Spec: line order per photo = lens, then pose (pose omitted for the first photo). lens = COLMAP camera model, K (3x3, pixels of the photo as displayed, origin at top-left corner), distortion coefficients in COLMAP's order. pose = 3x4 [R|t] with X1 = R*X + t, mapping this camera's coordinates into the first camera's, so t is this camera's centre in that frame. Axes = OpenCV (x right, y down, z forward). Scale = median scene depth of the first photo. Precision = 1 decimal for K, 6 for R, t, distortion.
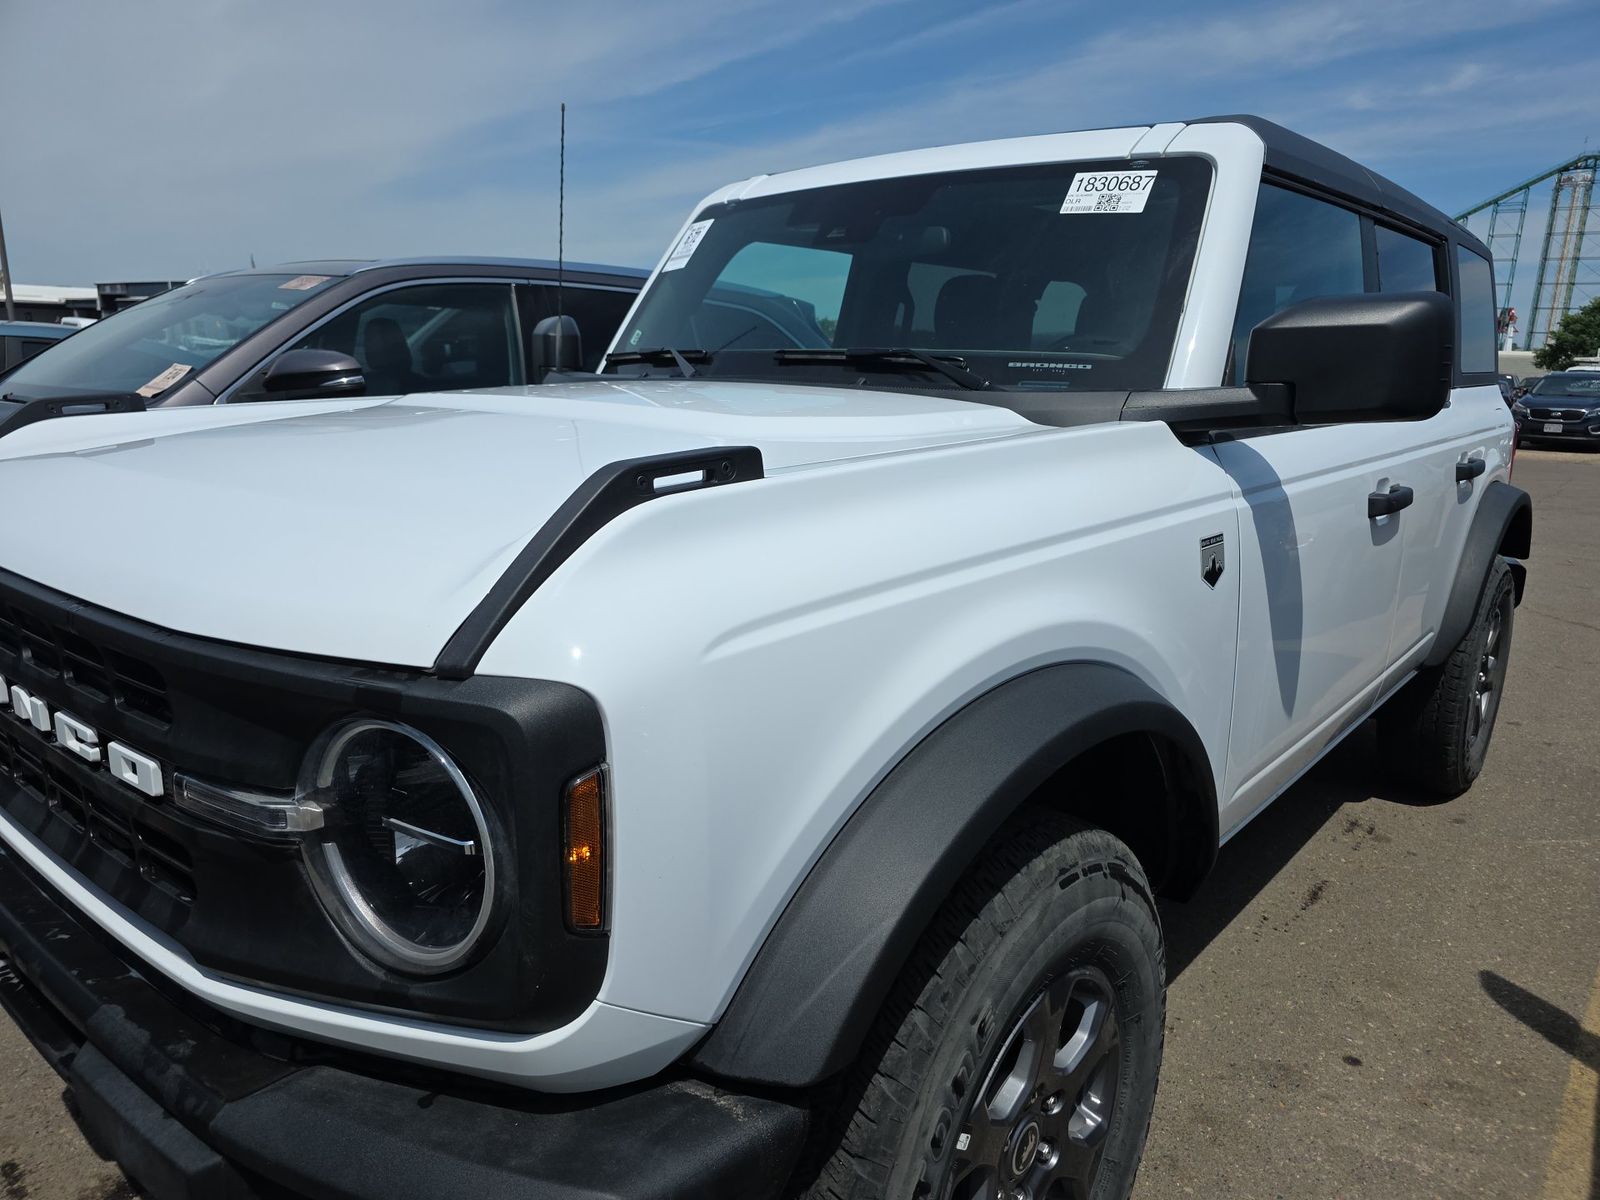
lens RADIAL K [[1092.1, 0, 813.4], [0, 1092.1, 605.0], [0, 0, 1]] dist [0.021649, -0.021173]
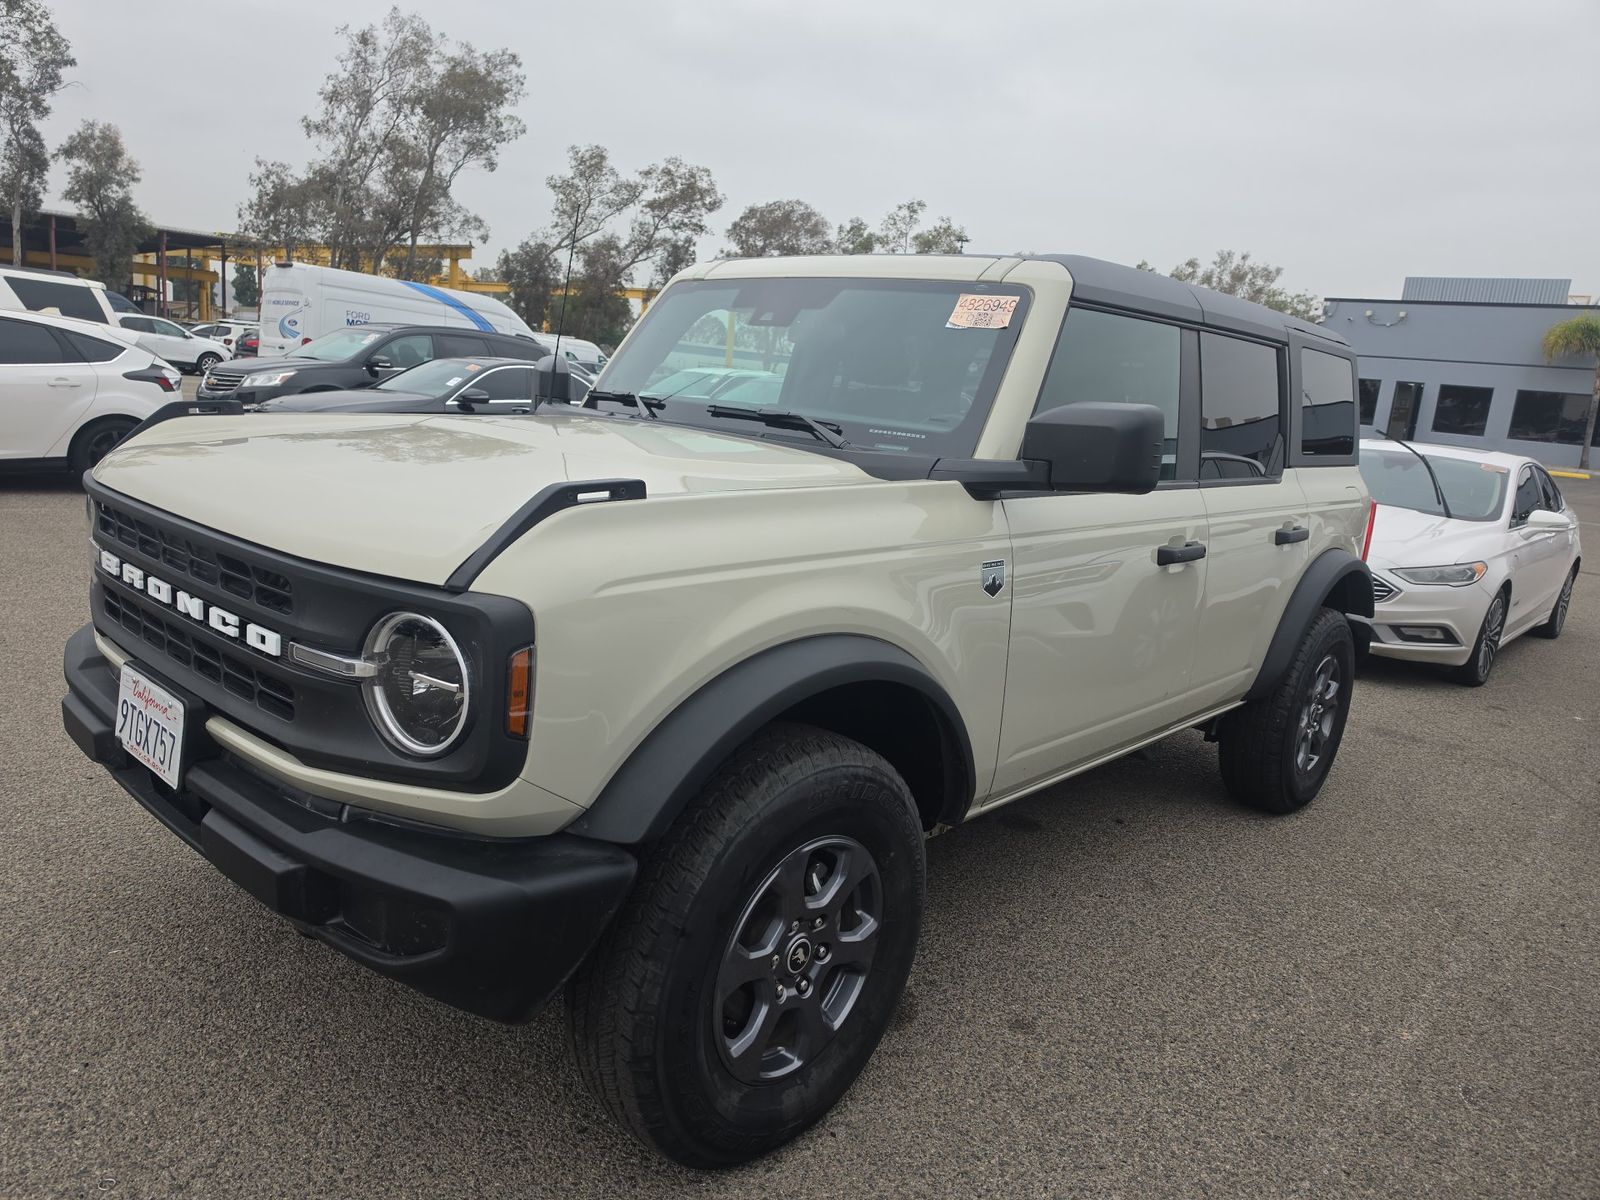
lens RADIAL K [[1121.4, 0, 810.5], [0, 1121.4, 603.9], [0, 0, 1]] dist [0.025376, -0.012268]
pose [[0.997031, 0.076904, -0.003758, 0.244274], [-0.076972, 0.996754, -0.023612, 0.072777], [0.001930, 0.023832, 0.999714, -0.792123]]
